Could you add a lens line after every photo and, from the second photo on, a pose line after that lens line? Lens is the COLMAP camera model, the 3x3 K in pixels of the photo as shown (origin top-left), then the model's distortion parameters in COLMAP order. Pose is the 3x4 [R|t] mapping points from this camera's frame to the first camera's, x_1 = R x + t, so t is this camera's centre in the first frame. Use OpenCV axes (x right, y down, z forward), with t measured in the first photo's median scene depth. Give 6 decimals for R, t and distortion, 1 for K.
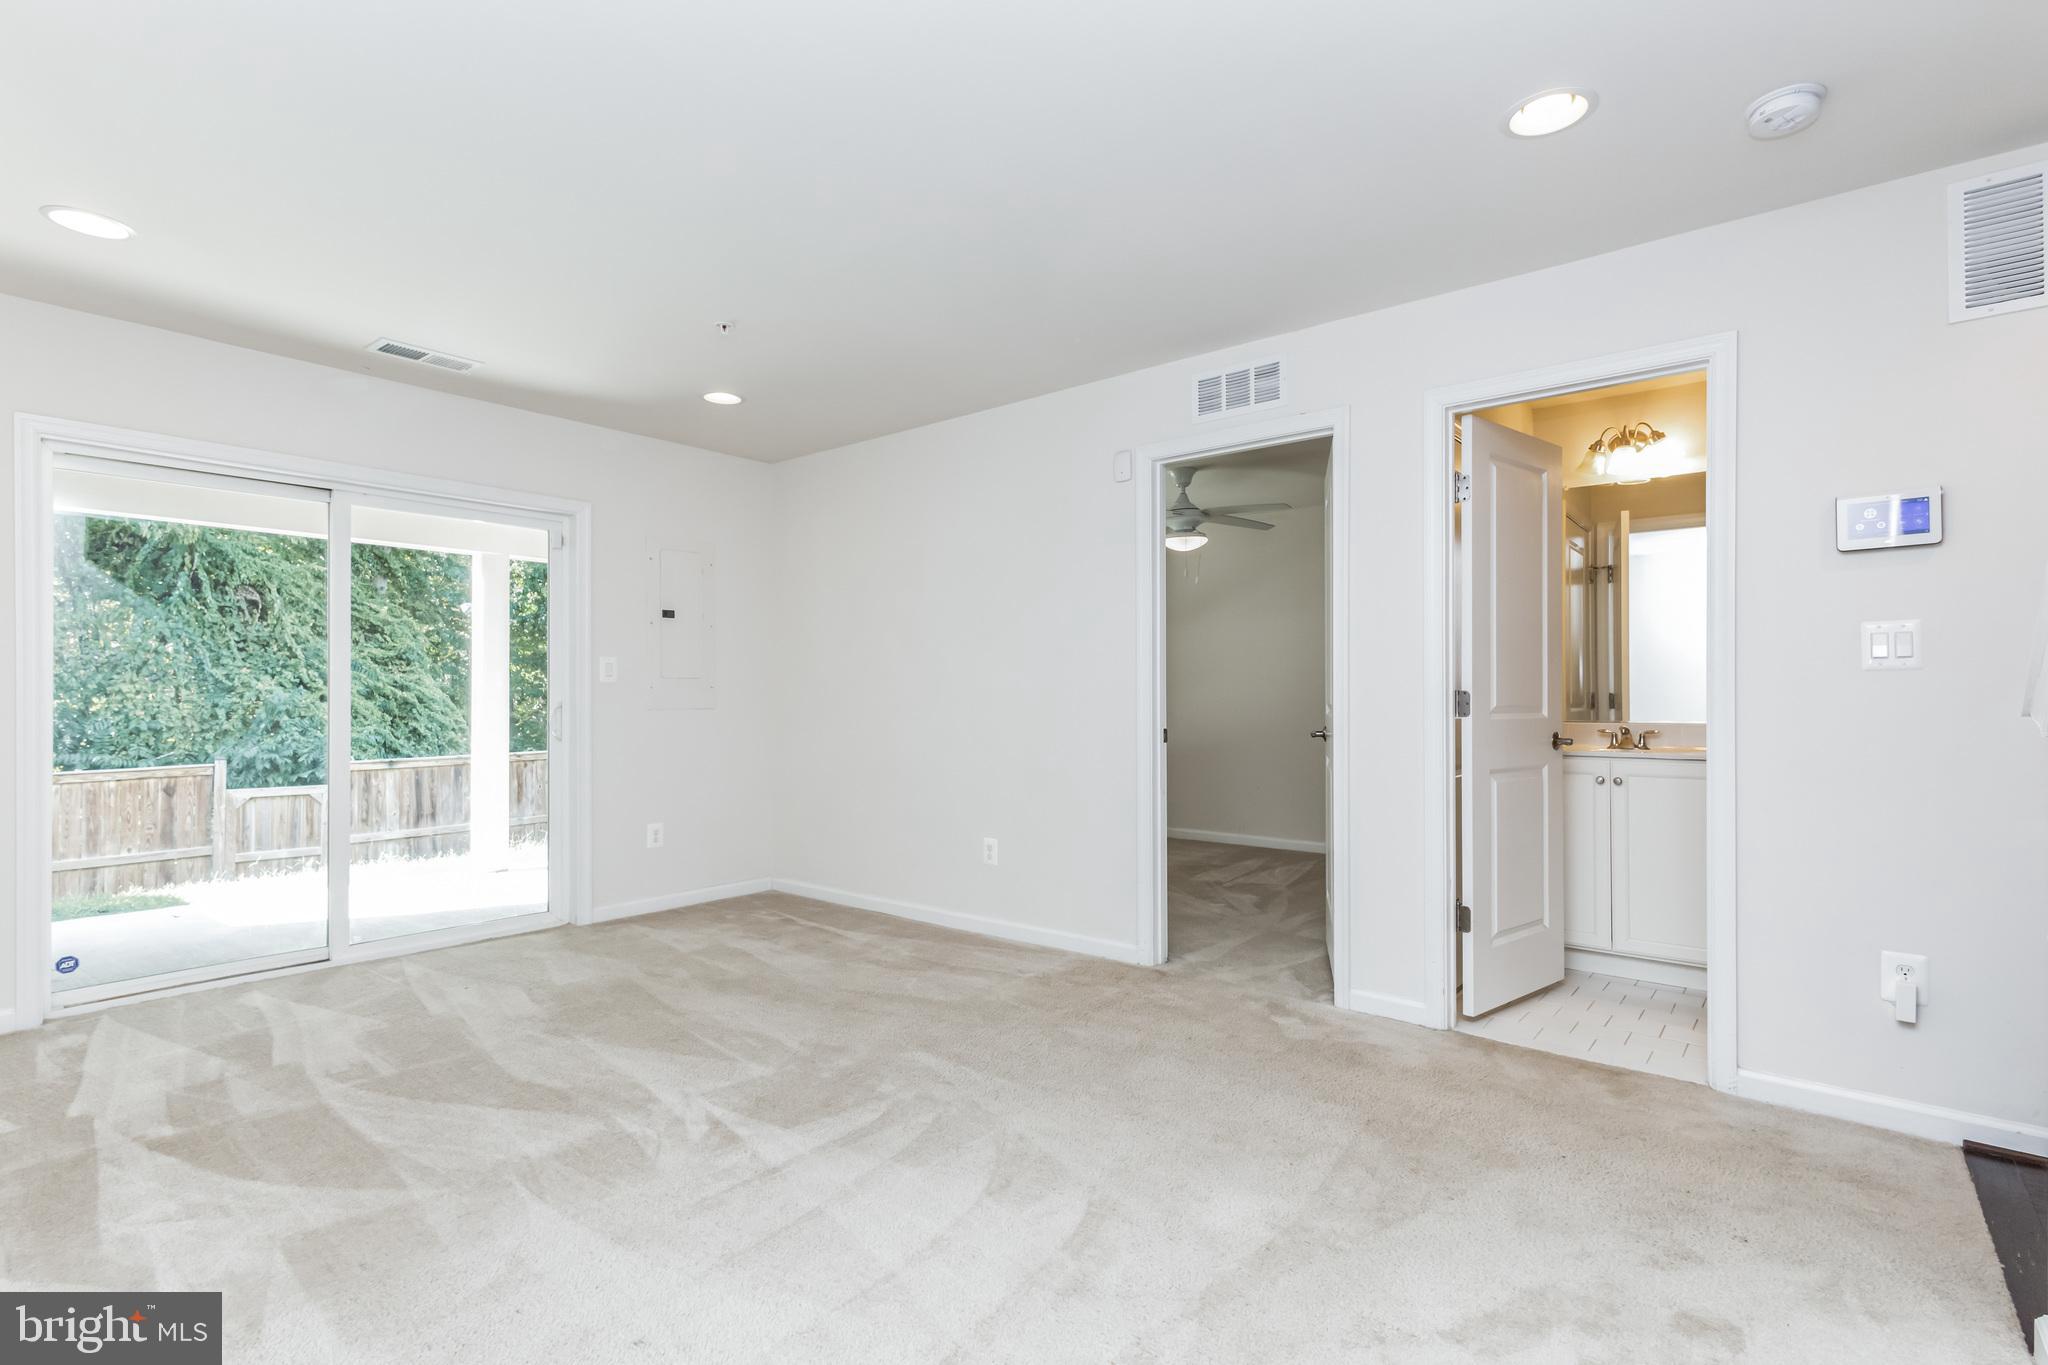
lens RADIAL K [[945.9, 0, 1025.9], [0, 945.9, 719.4], [0, 0, 1]] dist [-0.000552, -0.000345]
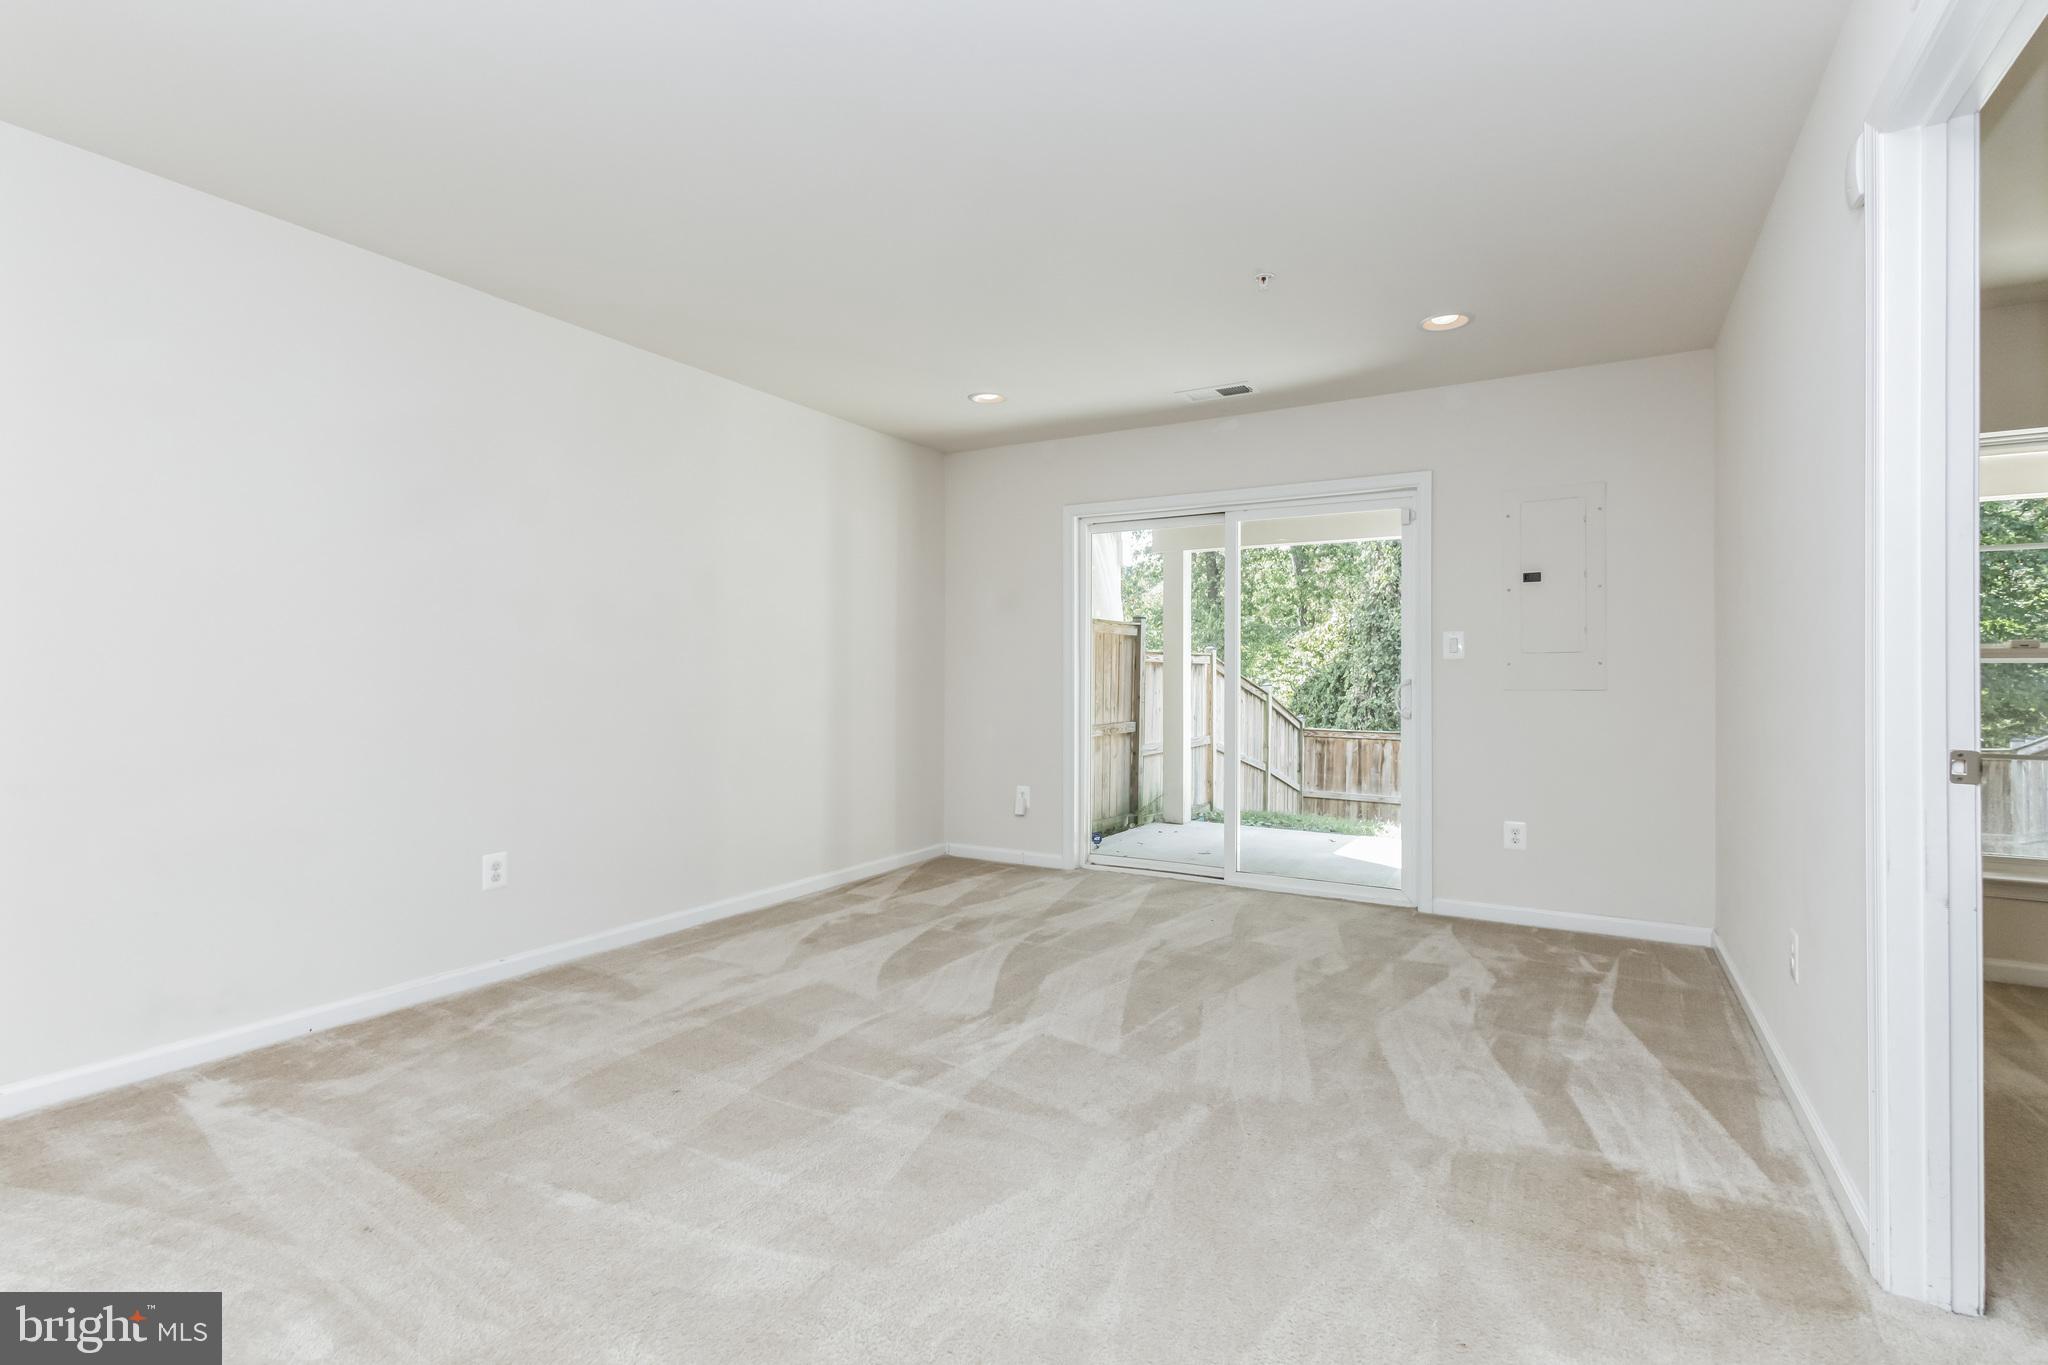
lens RADIAL K [[930.1, 0, 1024.0], [0, 930.1, 682.5], [0, 0, 1]] dist [0.001077, 0.000153]
pose [[0.180100, 0.008332, -0.983613, 0.479641], [-0.031521, 0.999499, 0.002695, -0.006403], [0.983143, 0.030519, 0.180272, 0.532274]]
